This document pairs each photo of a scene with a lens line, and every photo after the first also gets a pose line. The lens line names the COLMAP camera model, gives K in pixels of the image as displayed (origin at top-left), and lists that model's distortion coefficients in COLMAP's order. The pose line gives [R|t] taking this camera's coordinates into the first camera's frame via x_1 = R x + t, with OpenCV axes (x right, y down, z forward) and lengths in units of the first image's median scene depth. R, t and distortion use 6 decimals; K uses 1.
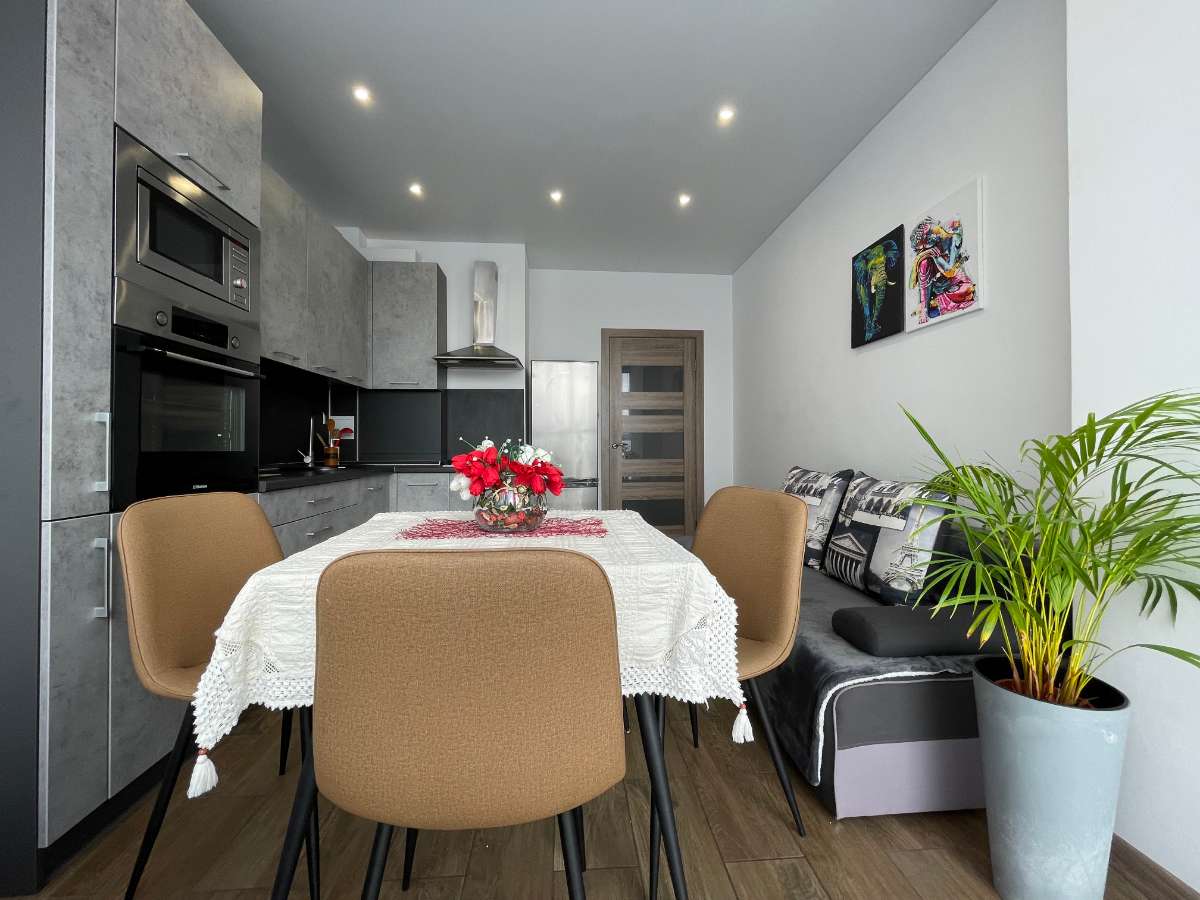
lens RADIAL K [[481.8, 0, 600.3], [0, 481.8, 442.5], [0, 0, 1]] dist [-0.000964, 0.000354]
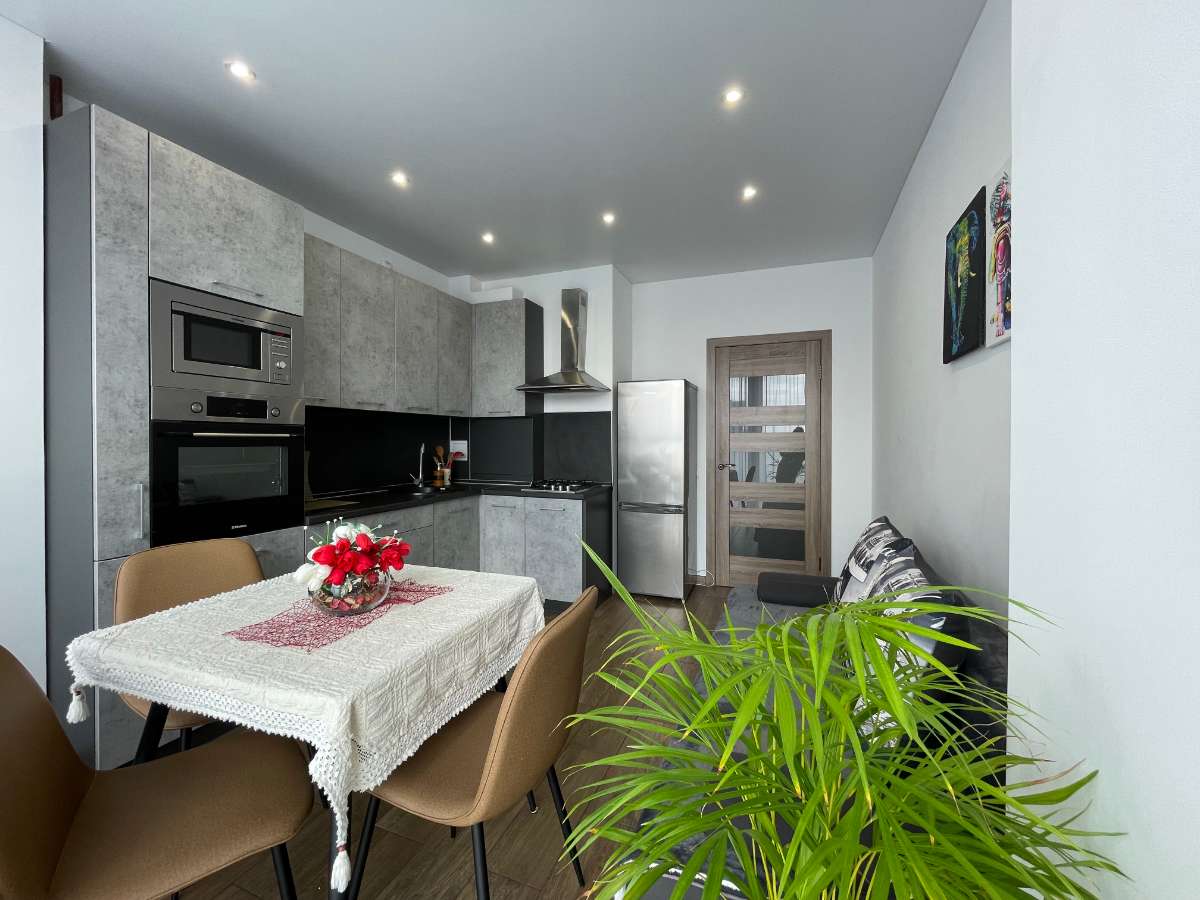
lens RADIAL K [[481.8, 0, 600.3], [0, 481.8, 442.5], [0, 0, 1]] dist [-0.000964, 0.000354]
pose [[0.902588, 0.004144, -0.430486, 0.403837], [0.003010, 0.999868, 0.015936, -0.100035], [0.430496, -0.015679, 0.902456, 0.146208]]
